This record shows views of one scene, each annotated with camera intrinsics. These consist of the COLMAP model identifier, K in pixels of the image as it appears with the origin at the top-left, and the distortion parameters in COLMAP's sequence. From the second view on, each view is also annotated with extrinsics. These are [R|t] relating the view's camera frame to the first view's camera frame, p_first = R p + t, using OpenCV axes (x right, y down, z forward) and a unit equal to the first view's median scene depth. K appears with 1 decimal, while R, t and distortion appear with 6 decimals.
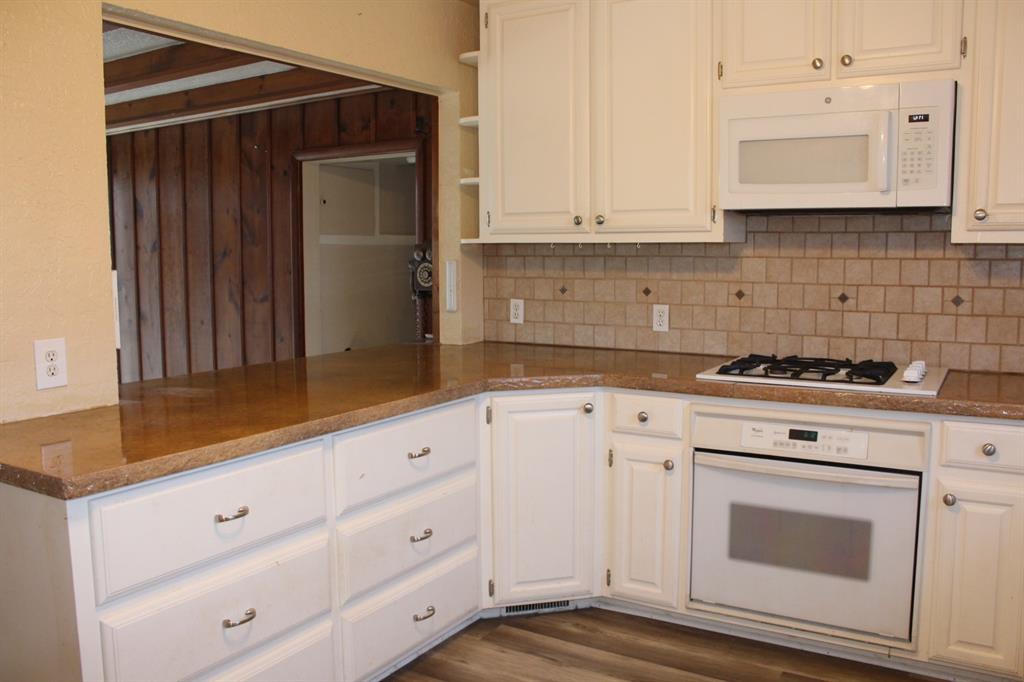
lens RADIAL K [[850.8, 0, 504.5], [0, 850.8, 341.6], [0, 0, 1]] dist [-0.169621, 0.147428]
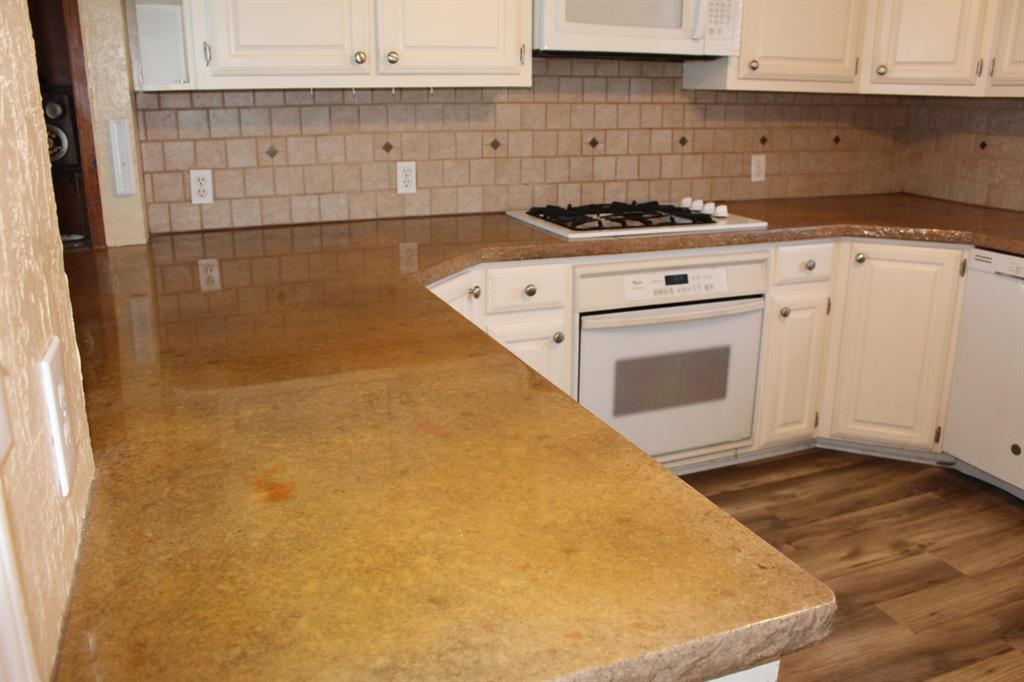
lens RADIAL K [[850.8, 0, 504.5], [0, 850.8, 341.6], [0, 0, 1]] dist [-0.169621, 0.147428]
pose [[0.605132, -0.222183, 0.764493, -0.492638], [0.083882, 0.972716, 0.216302, -0.047712], [-0.791694, -0.066764, 0.607259, 0.445390]]
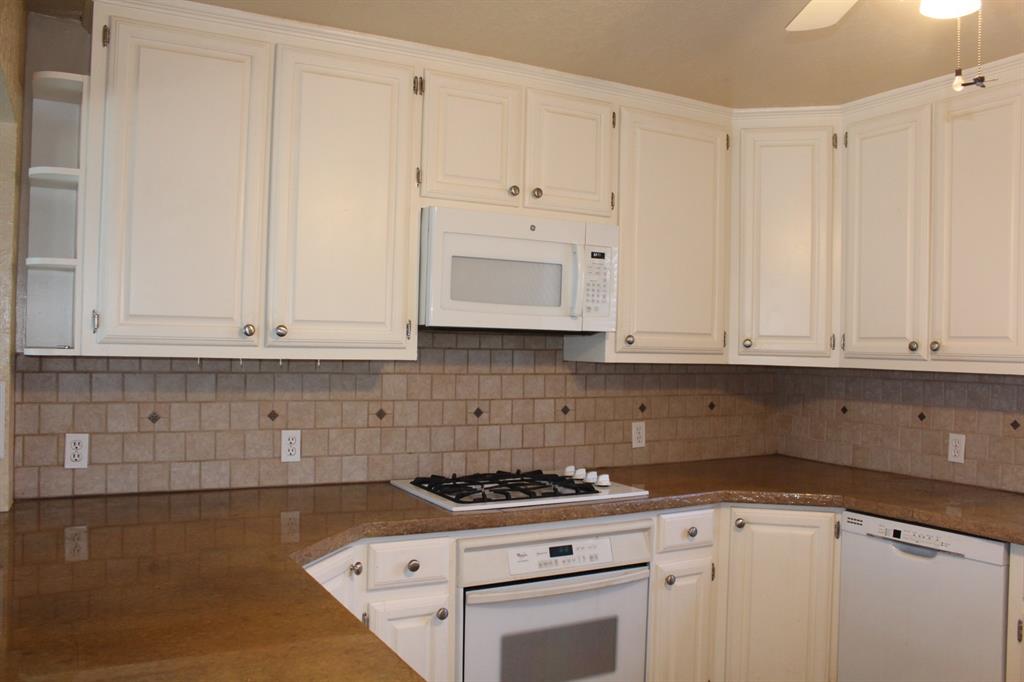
lens RADIAL K [[850.8, 0, 504.5], [0, 850.8, 341.6], [0, 0, 1]] dist [-0.169621, 0.147428]
pose [[0.499676, 0.019394, 0.865995, -0.489219], [0.071962, 0.995364, -0.063813, -0.070233], [-0.863218, 0.094205, 0.495964, 0.438074]]
